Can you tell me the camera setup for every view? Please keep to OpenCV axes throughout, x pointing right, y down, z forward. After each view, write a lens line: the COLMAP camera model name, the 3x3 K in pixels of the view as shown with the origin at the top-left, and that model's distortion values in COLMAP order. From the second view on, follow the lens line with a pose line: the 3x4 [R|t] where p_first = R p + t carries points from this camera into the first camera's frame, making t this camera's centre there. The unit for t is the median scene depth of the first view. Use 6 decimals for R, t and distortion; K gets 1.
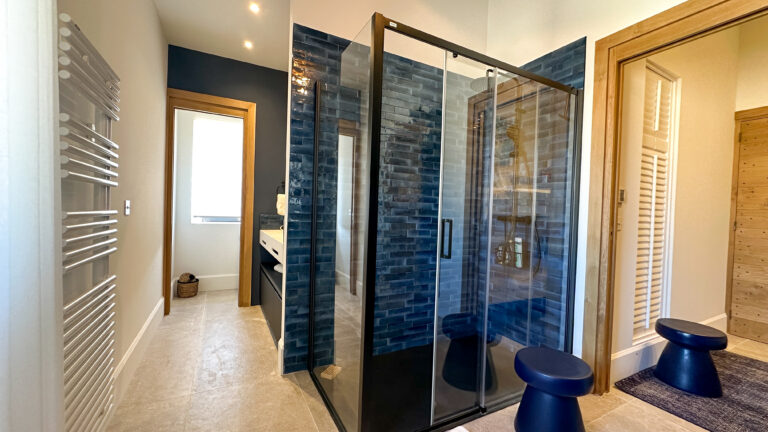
lens RADIAL K [[307.7, 0, 385.5], [0, 307.7, 217.2], [0, 0, 1]] dist [0.002296, 0.000248]
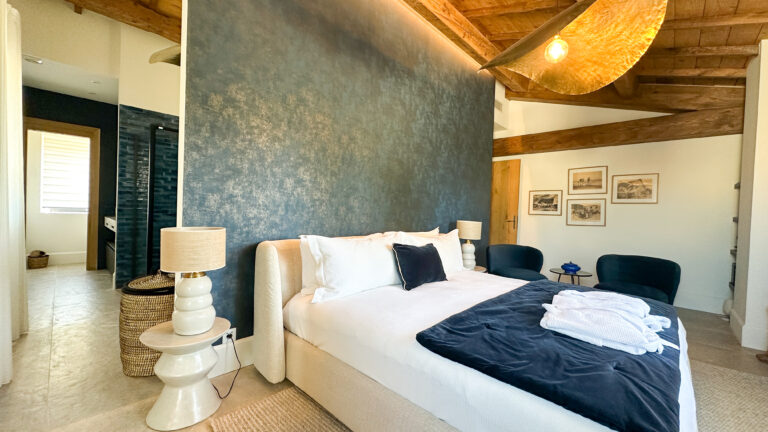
lens RADIAL K [[307.7, 0, 381.3], [0, 307.7, 220.5], [0, 0, 1]] dist [0.002296, 0.000248]
pose [[0.951397, 0.000168, 0.307968, 0.341859], [-0.004775, 0.999888, 0.014204, 0.028806], [-0.307931, -0.014985, 0.951291, -0.694984]]
